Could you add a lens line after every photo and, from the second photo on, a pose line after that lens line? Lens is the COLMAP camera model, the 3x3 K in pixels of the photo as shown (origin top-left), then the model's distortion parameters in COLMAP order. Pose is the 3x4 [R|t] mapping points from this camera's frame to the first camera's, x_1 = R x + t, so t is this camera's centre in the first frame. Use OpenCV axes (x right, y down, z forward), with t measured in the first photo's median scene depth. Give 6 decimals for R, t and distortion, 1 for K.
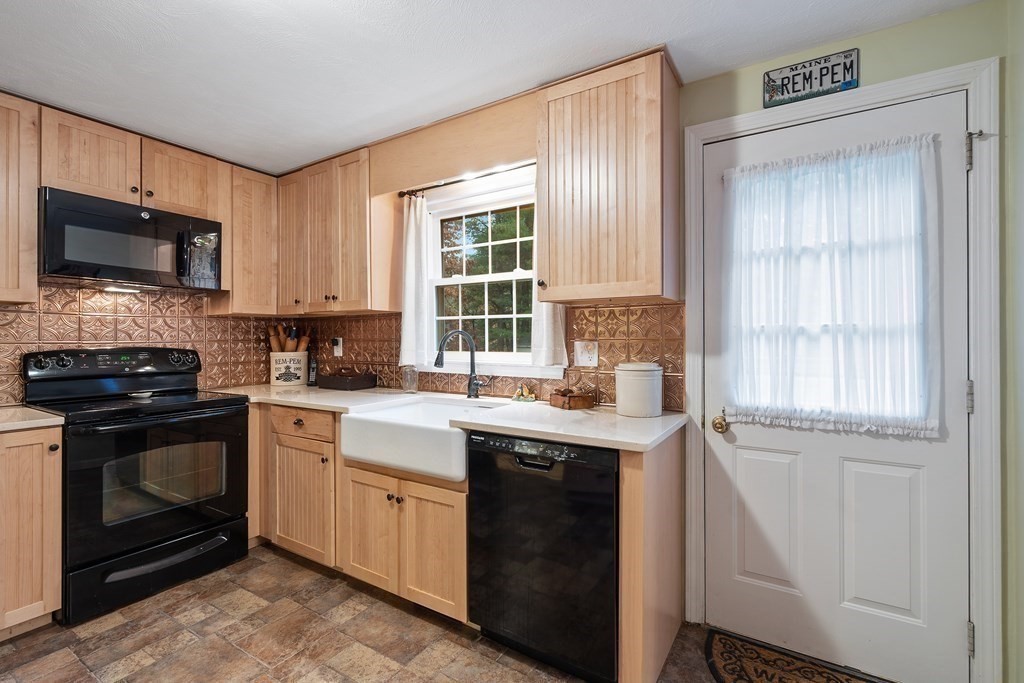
lens RADIAL K [[455.3, 0, 510.9], [0, 455.3, 338.1], [0, 0, 1]] dist [0.000478, -0.001119]
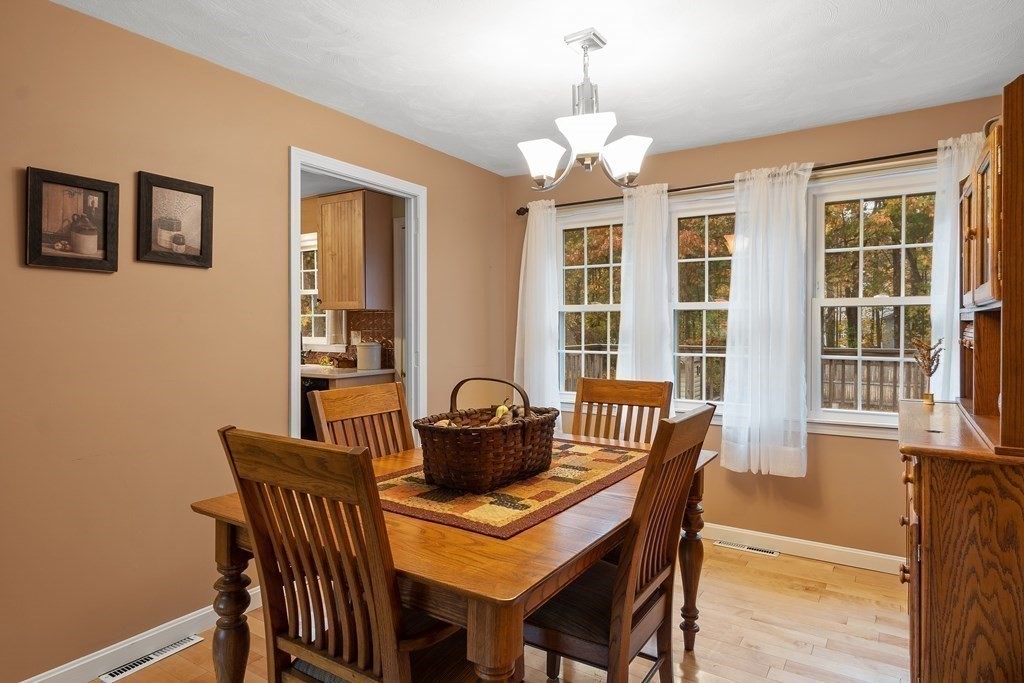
lens RADIAL K [[596.9, 0, 494.7], [0, 596.9, 329.3], [0, 0, 1]] dist [0.004295, 0.000144]
pose [[0.999247, 0.001330, -0.038782, 0.736852], [-0.000941, 0.999949, 0.010044, -0.020854], [0.038794, -0.010000, 0.999197, -1.200896]]
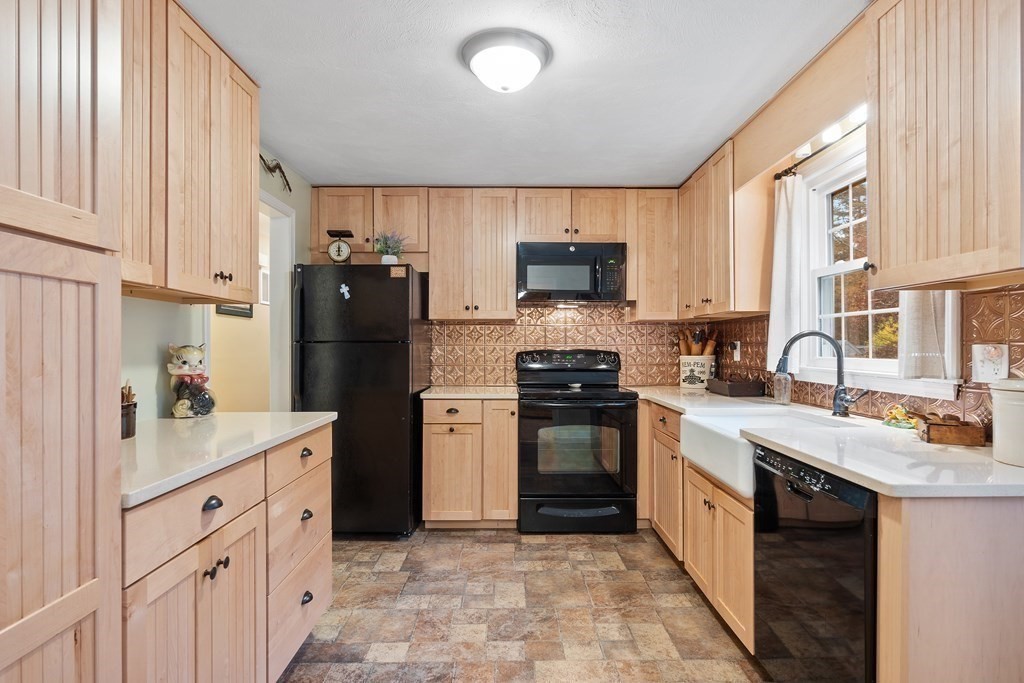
lens RADIAL K [[531.9, 0, 519.0], [0, 531.9, 348.8], [0, 0, 1]] dist [0.000953, -0.000271]
pose [[0.545220, 0.006550, -0.838267, 0.402842], [0.002574, 0.999952, 0.009487, 0.004409], [0.838289, -0.007330, 0.545177, 0.029680]]
